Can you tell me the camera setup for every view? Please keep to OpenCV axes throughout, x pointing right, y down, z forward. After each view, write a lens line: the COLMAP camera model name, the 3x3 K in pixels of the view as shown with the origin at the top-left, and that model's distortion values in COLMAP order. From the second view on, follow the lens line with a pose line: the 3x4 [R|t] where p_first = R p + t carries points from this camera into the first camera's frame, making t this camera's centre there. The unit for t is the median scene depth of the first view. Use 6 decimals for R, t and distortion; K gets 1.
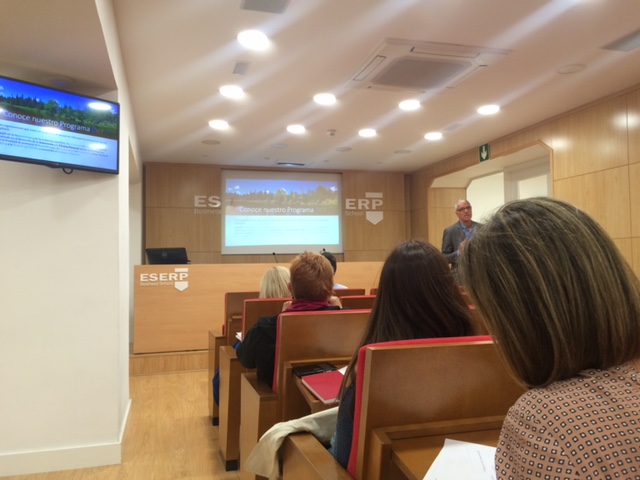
lens RADIAL K [[534.0, 0, 323.1], [0, 534.0, 236.9], [0, 0, 1]] dist [0.032746, -0.032904]
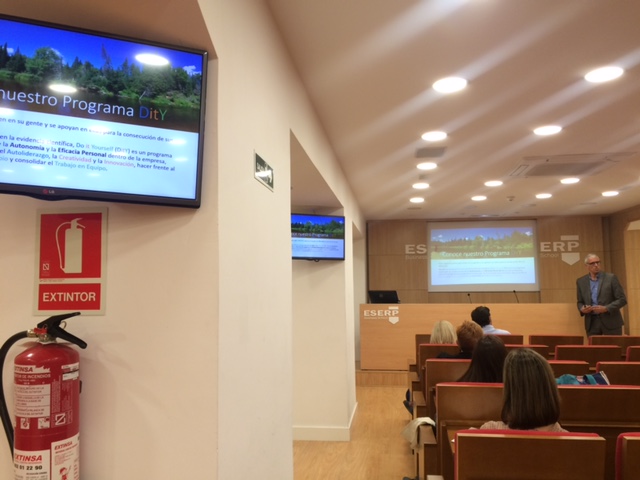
lens RADIAL K [[534.0, 0, 320.4], [0, 534.0, 237.1], [0, 0, 1]] dist [0.032746, -0.032904]
pose [[0.909017, -0.027041, -0.415880, 0.098737], [0.015827, 0.999413, -0.030389, -0.060390], [0.416458, 0.021041, 0.908912, -0.219171]]
